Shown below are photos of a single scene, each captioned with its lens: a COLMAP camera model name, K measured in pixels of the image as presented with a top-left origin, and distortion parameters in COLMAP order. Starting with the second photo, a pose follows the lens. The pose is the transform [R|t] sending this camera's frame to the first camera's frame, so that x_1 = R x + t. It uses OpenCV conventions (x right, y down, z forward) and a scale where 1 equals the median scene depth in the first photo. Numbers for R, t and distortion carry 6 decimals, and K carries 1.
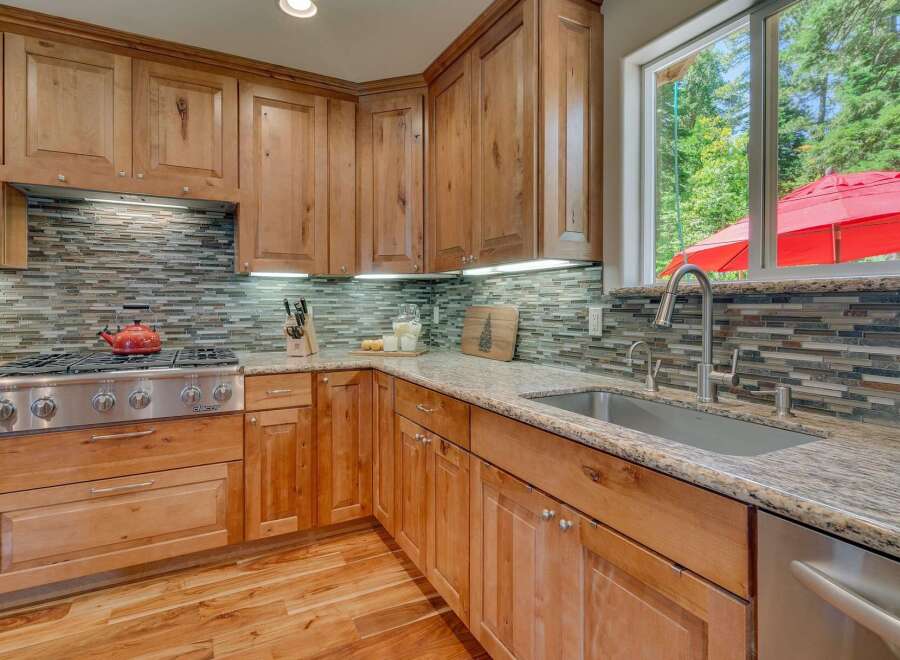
lens RADIAL K [[467.4, 0, 438.7], [0, 467.4, 304.8], [0, 0, 1]] dist [0.000107, -0.000190]
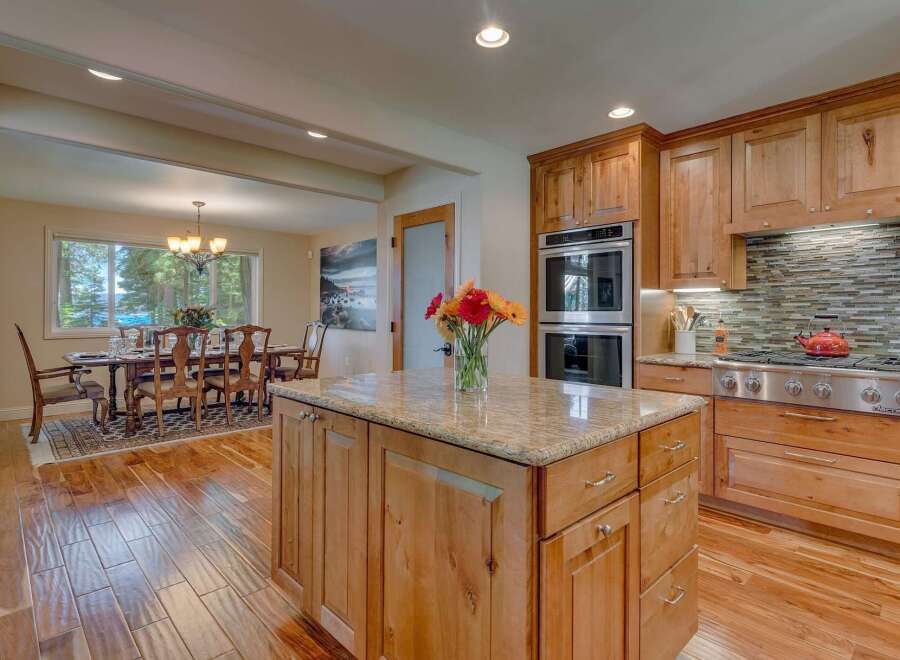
lens RADIAL K [[481.4, 0, 446.4], [0, 481.4, 315.2], [0, 0, 1]] dist [0.005972, 0.000781]
pose [[0.269194, 0.003981, -0.963078, 0.291654], [-0.001210, 0.999992, 0.003795, -0.002903], [0.963085, 0.000144, 0.269196, -0.275601]]
